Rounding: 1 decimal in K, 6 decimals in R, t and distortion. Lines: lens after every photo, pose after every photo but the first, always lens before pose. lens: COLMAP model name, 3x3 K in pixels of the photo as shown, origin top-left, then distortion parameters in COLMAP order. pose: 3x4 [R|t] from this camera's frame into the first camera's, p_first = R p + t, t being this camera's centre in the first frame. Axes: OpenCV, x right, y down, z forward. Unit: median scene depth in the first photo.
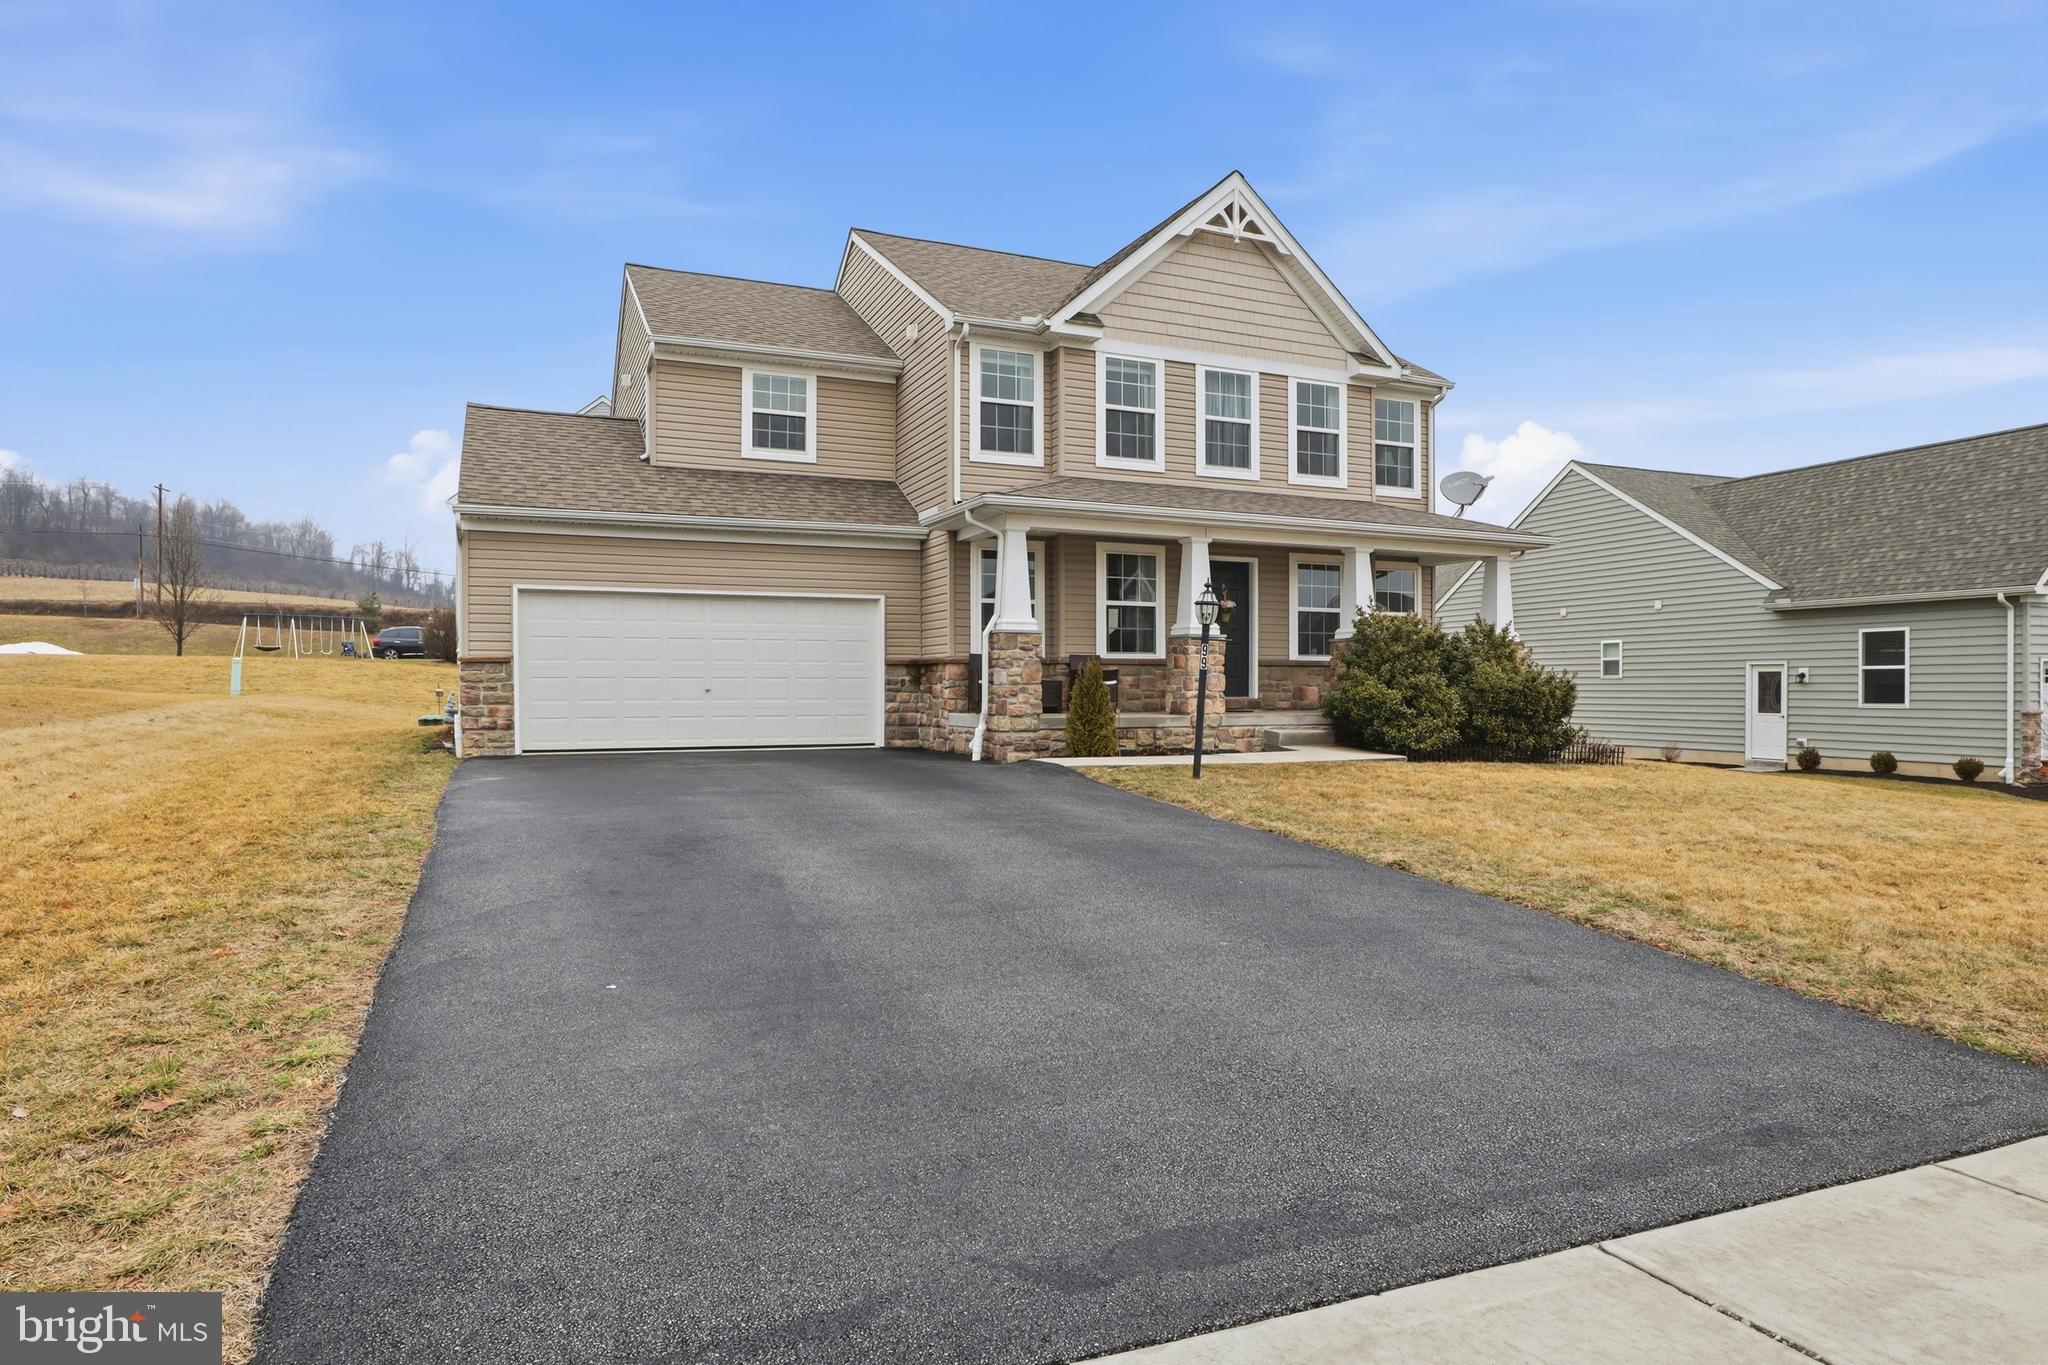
lens RADIAL K [[1171.5, 0, 1016.7], [0, 1171.5, 711.3], [0, 0, 1]] dist [-0.045958, 0.024233]
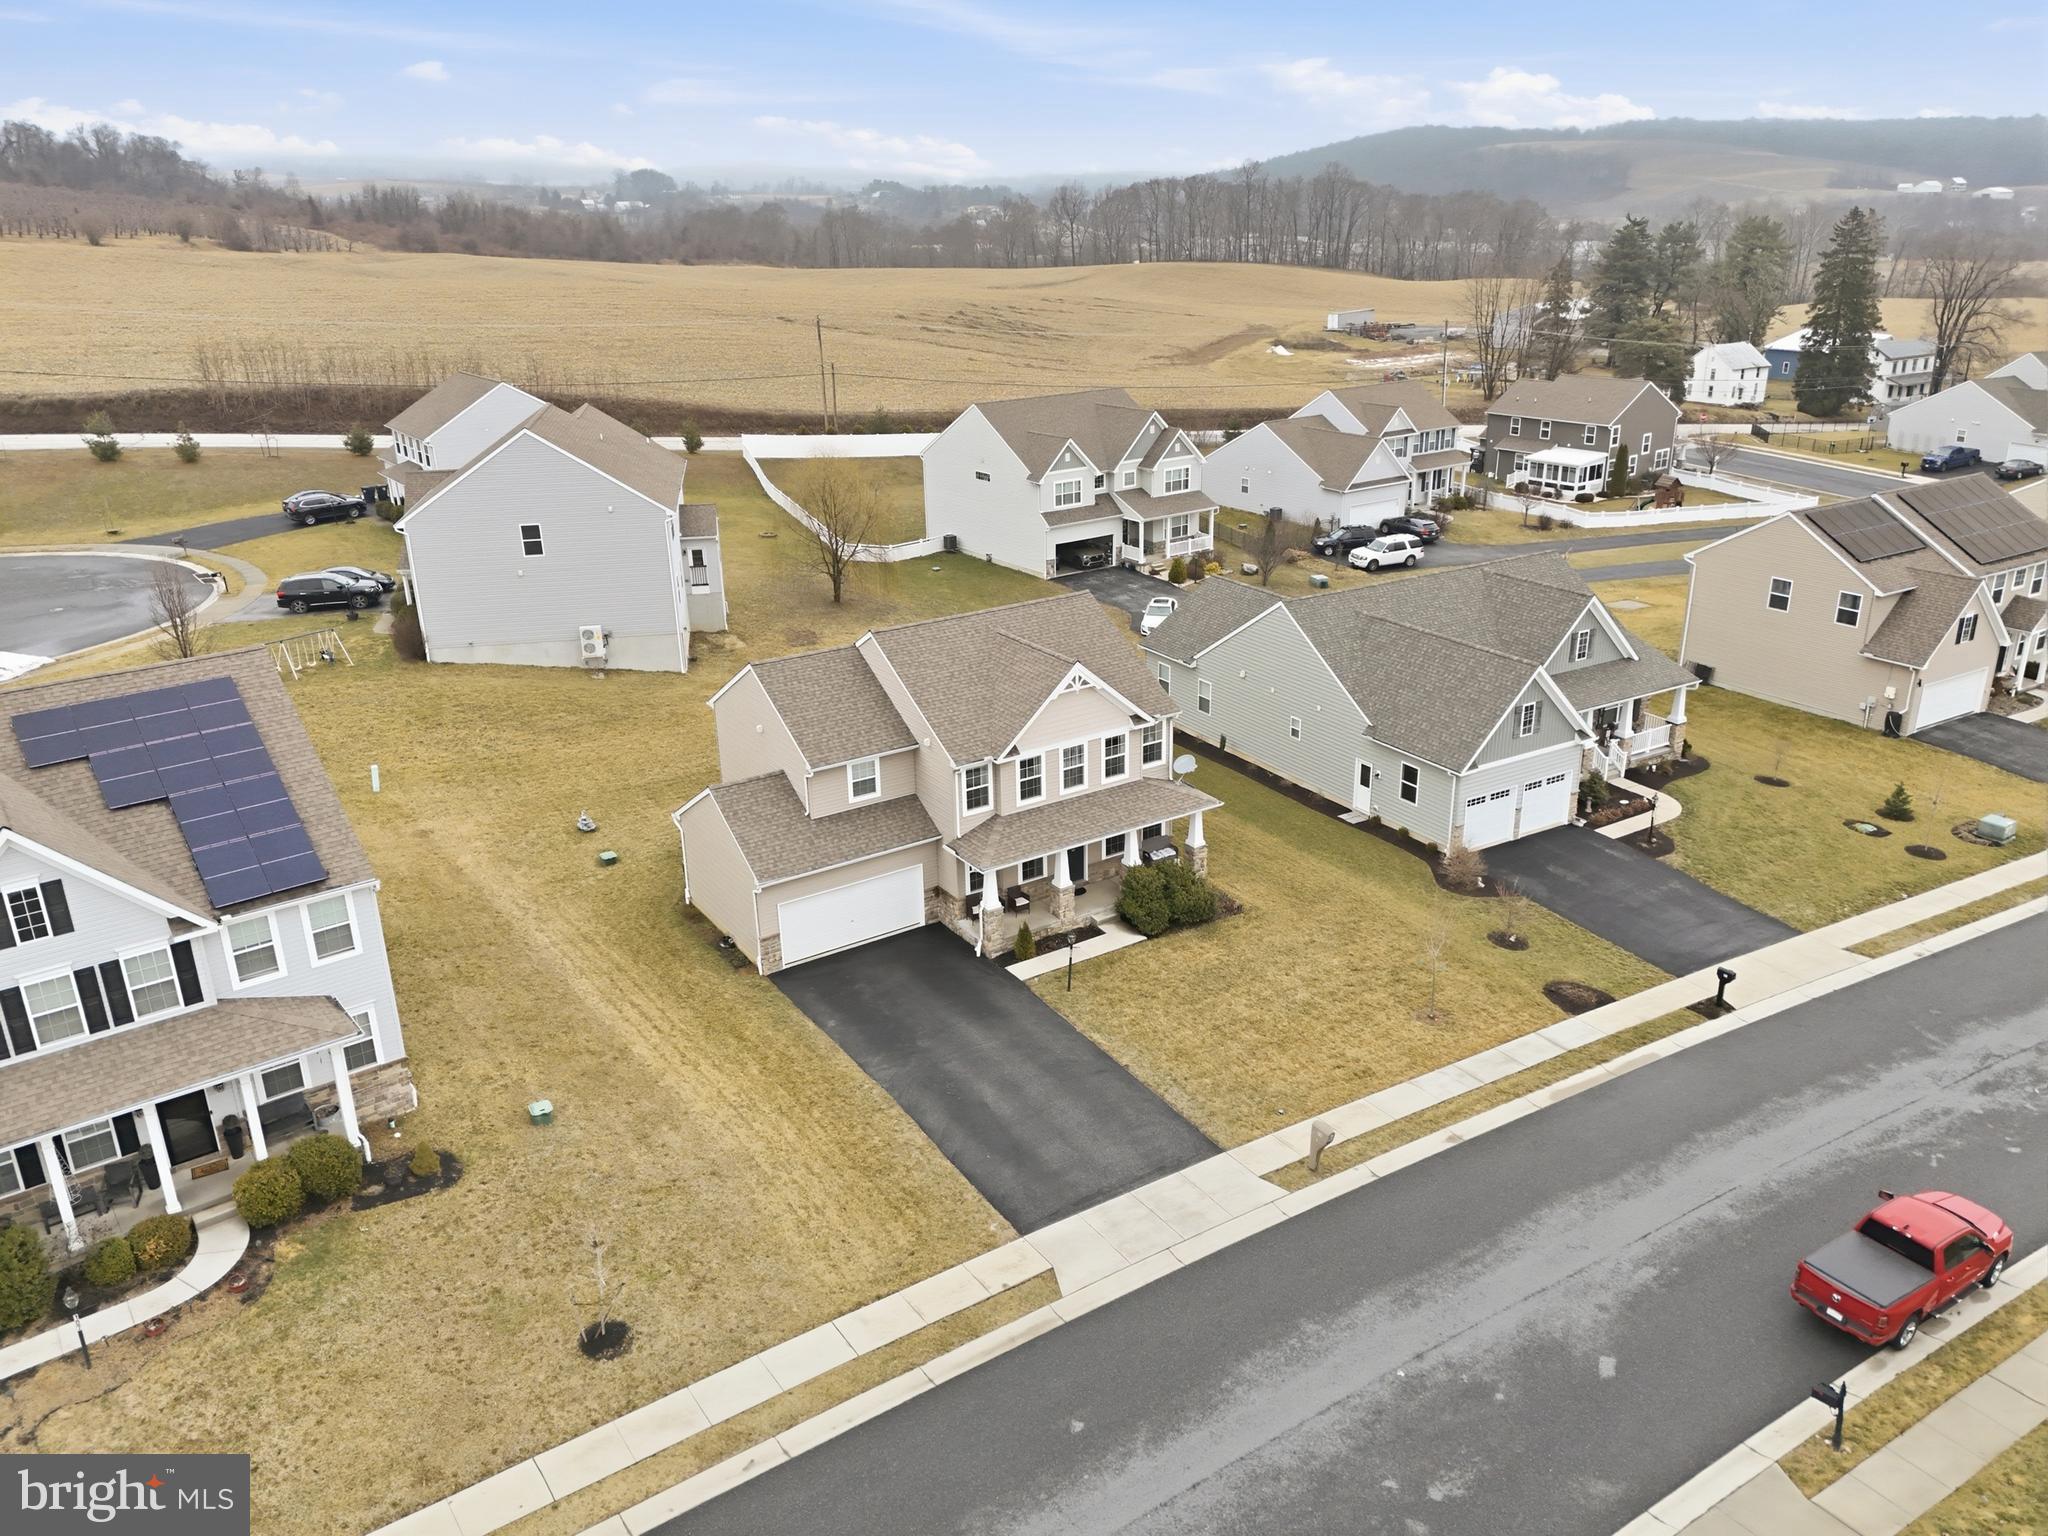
lens RADIAL K [[1508.8, 0, 1033.8], [0, 1508.8, 752.7], [0, 0, 1]] dist [0.094881, -0.093772]
pose [[0.984261, -0.075163, 0.159937, -0.346472], [0.019199, 0.945164, 0.326030, -1.223863], [-0.175672, -0.317829, 0.931732, -1.628376]]
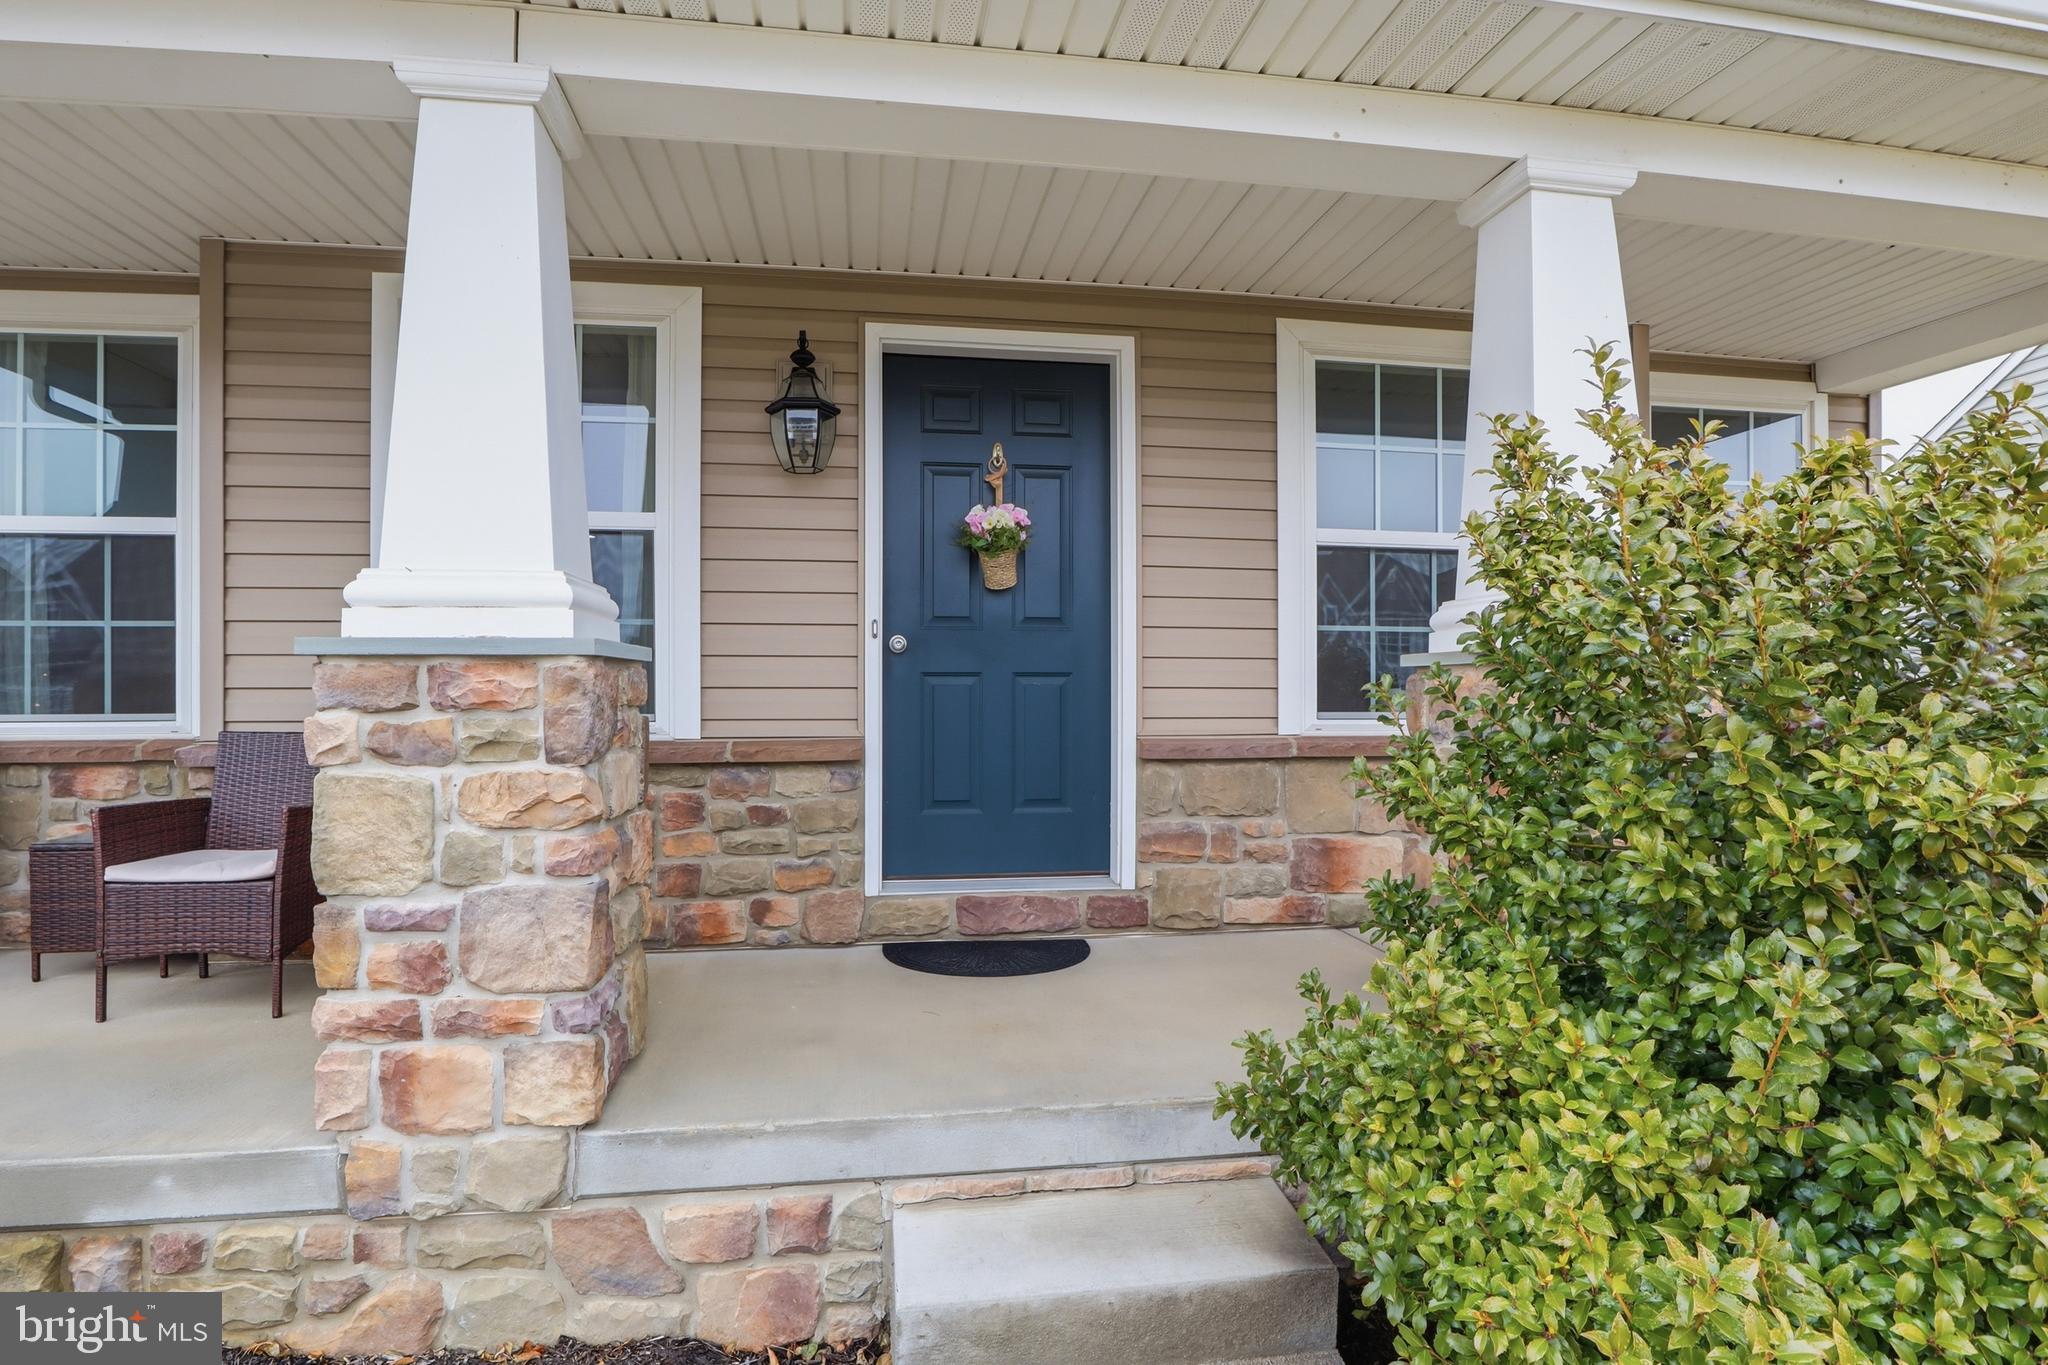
lens RADIAL K [[1048.3, 0, 1011.4], [0, 1048.3, 706.6], [0, 0, 1]] dist [-0.043625, 0.011325]
pose [[0.967252, 0.004878, -0.253771, 0.249650], [-0.006723, 0.999957, -0.006404, -0.051436], [0.253729, 0.007901, 0.967243, 0.811214]]
